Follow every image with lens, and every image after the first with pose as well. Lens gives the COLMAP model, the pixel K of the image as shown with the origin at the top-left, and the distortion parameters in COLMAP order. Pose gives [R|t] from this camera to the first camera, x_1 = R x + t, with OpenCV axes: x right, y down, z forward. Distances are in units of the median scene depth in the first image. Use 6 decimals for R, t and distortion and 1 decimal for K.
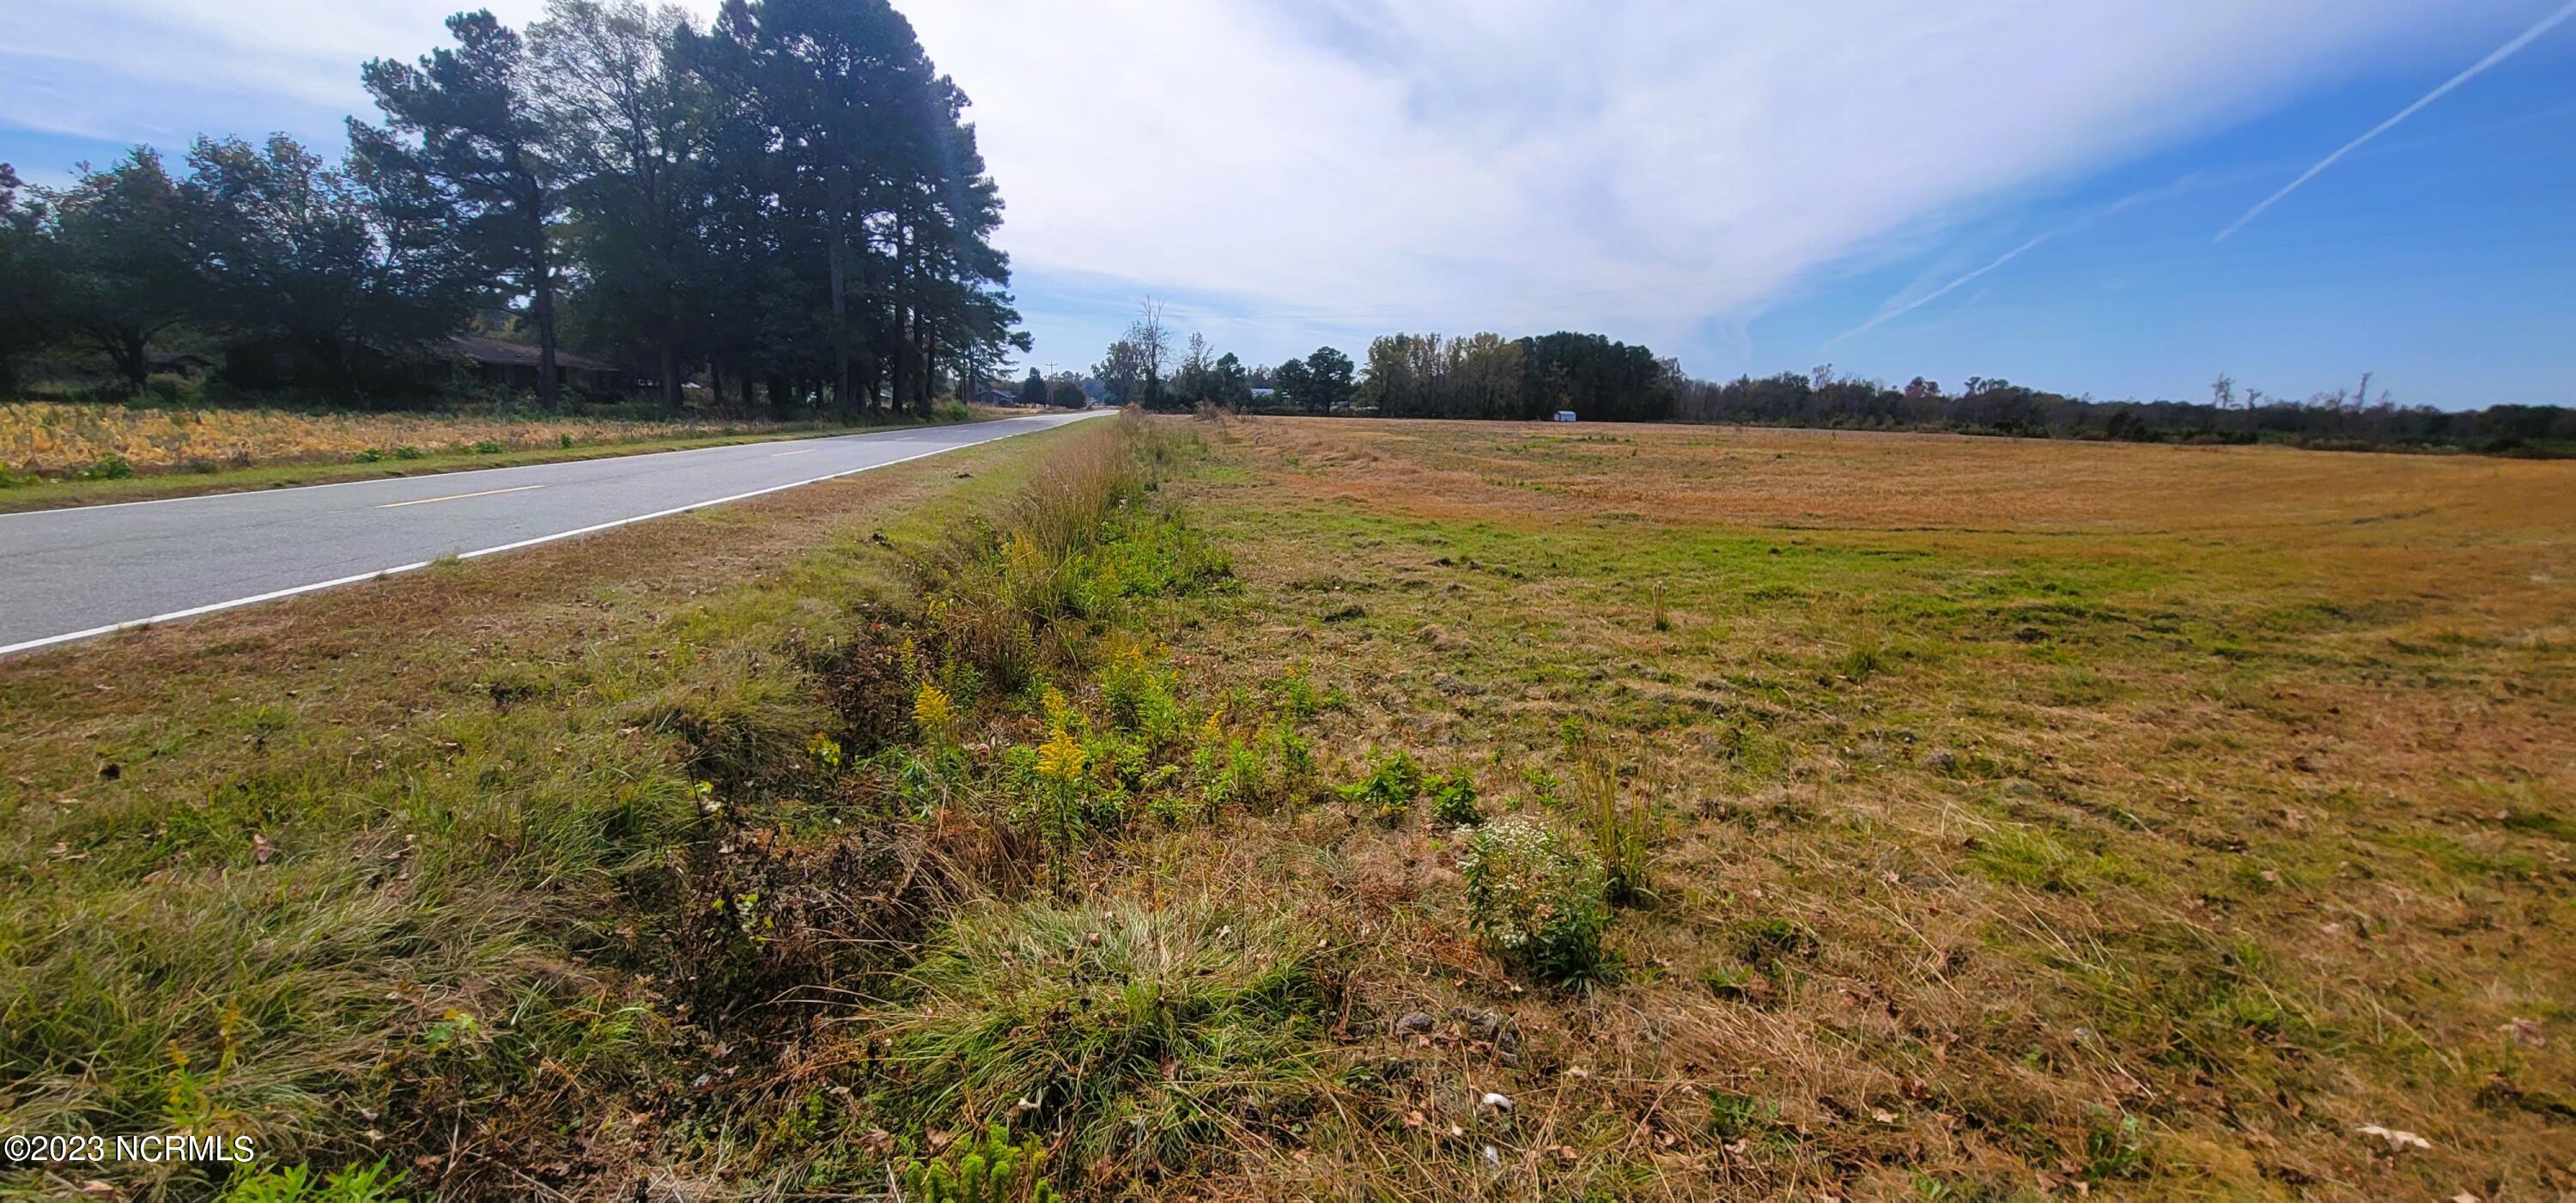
lens RADIAL K [[1052.7, 0, 1268.4], [0, 1052.7, 586.3], [0, 0, 1]] dist [-0.001928, -0.000603]
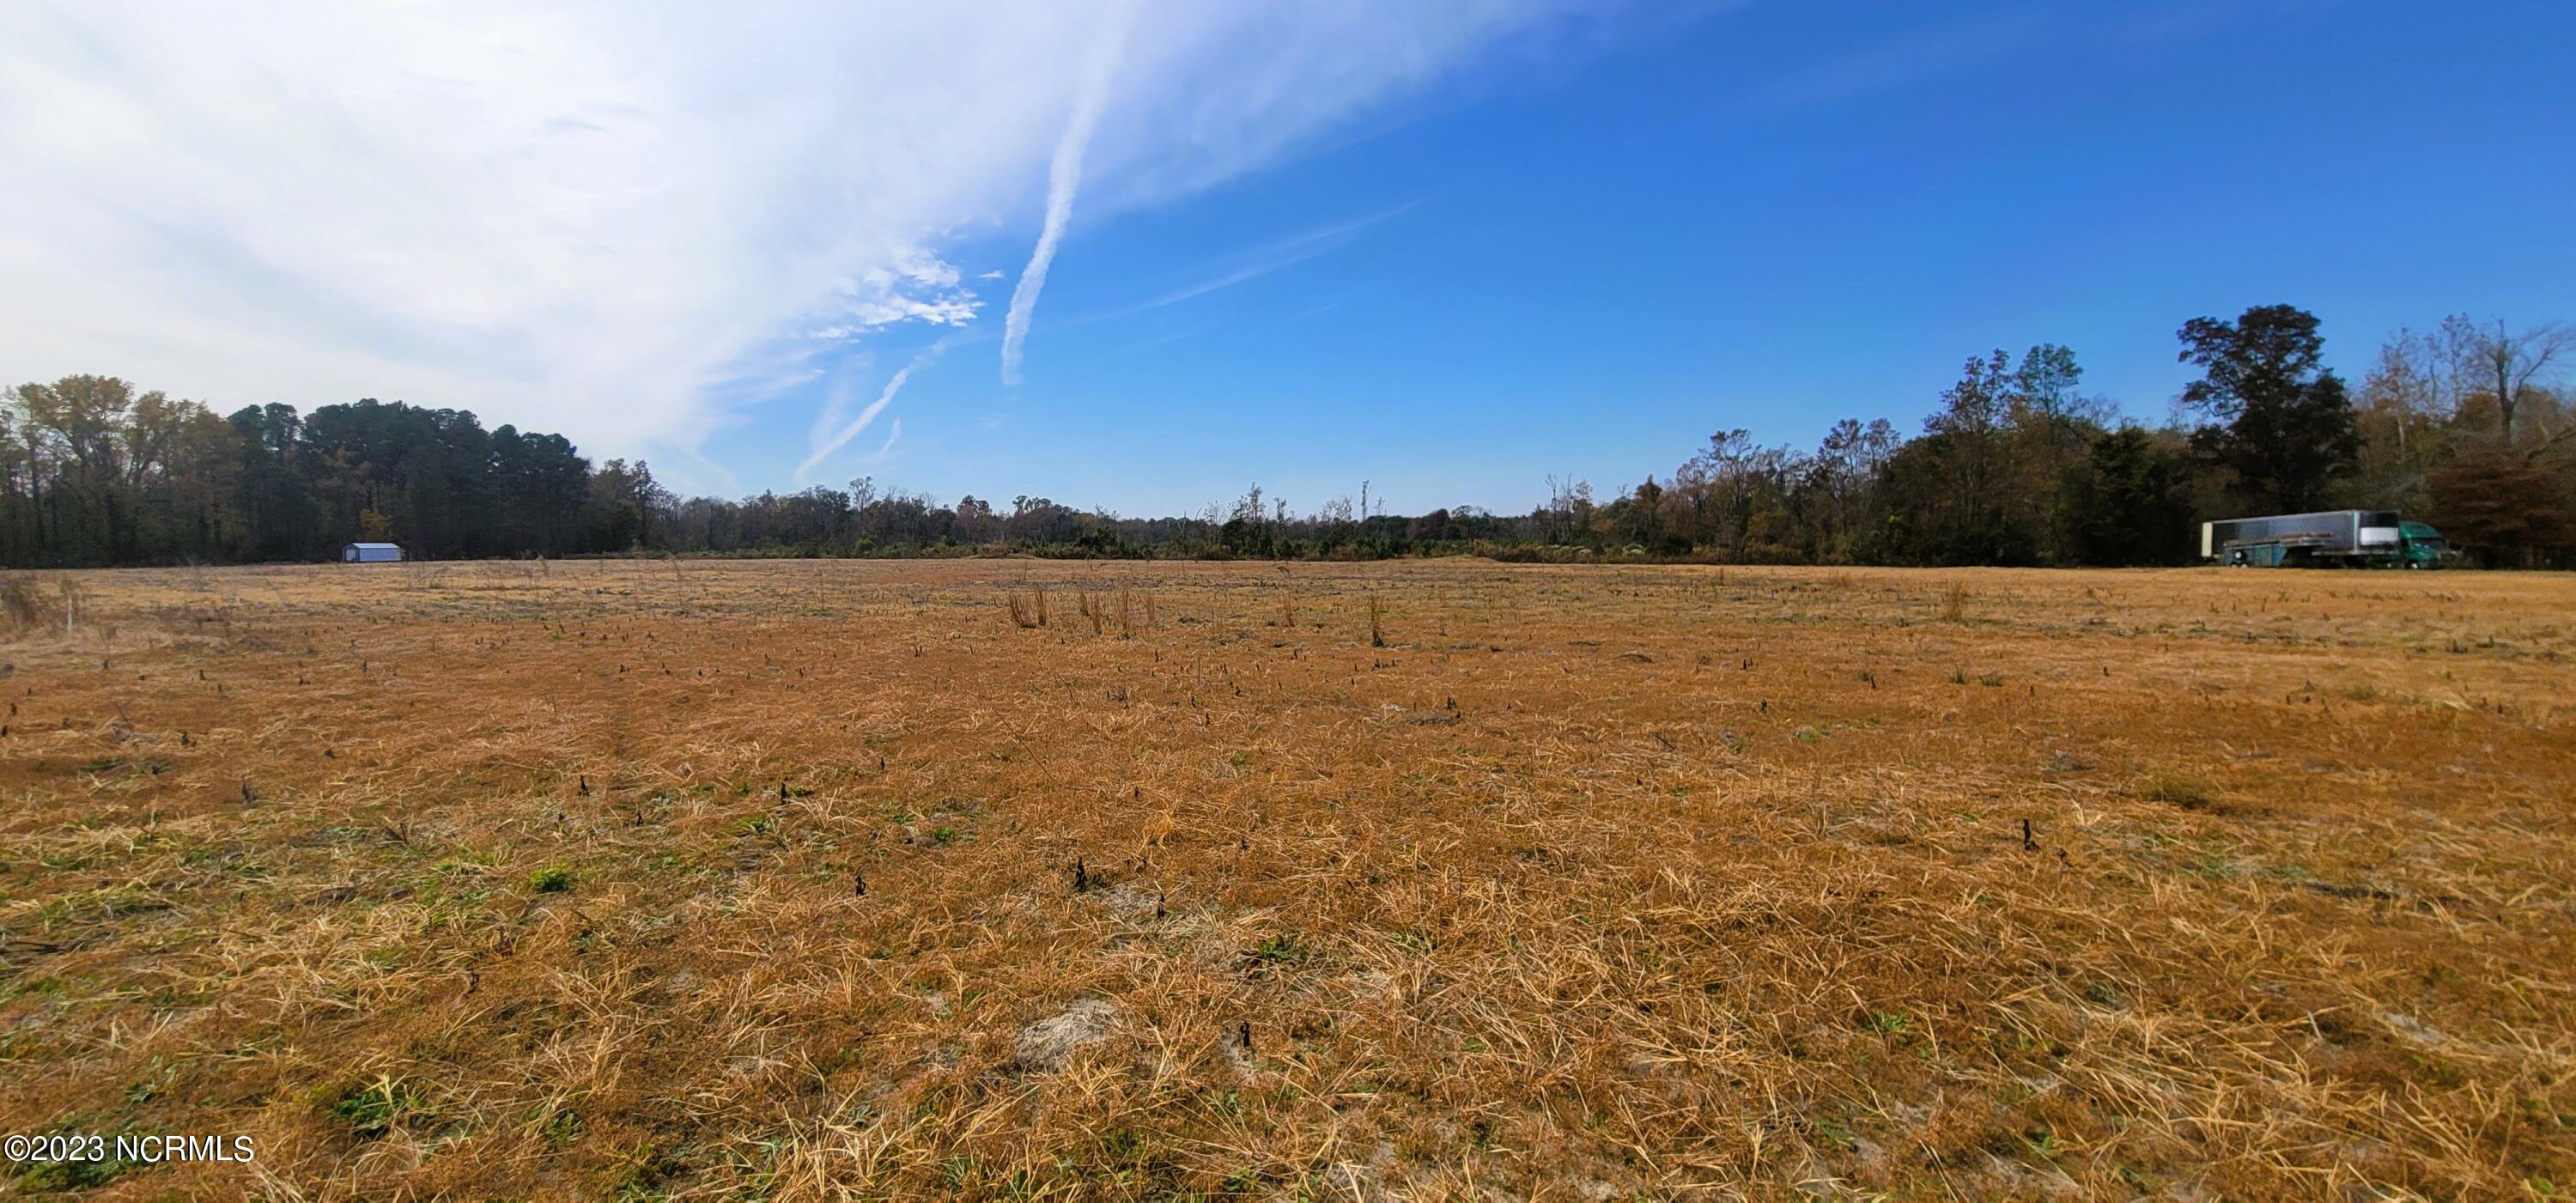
lens RADIAL K [[1052.7, 0, 1277.8], [0, 1052.7, 611.2], [0, 0, 1]] dist [-0.001928, -0.000603]
pose [[0.678398, -0.076135, 0.730739, 0.136556], [0.146256, 0.988704, -0.032768, -0.033063], [-0.719990, 0.129104, 0.681870, 0.215233]]
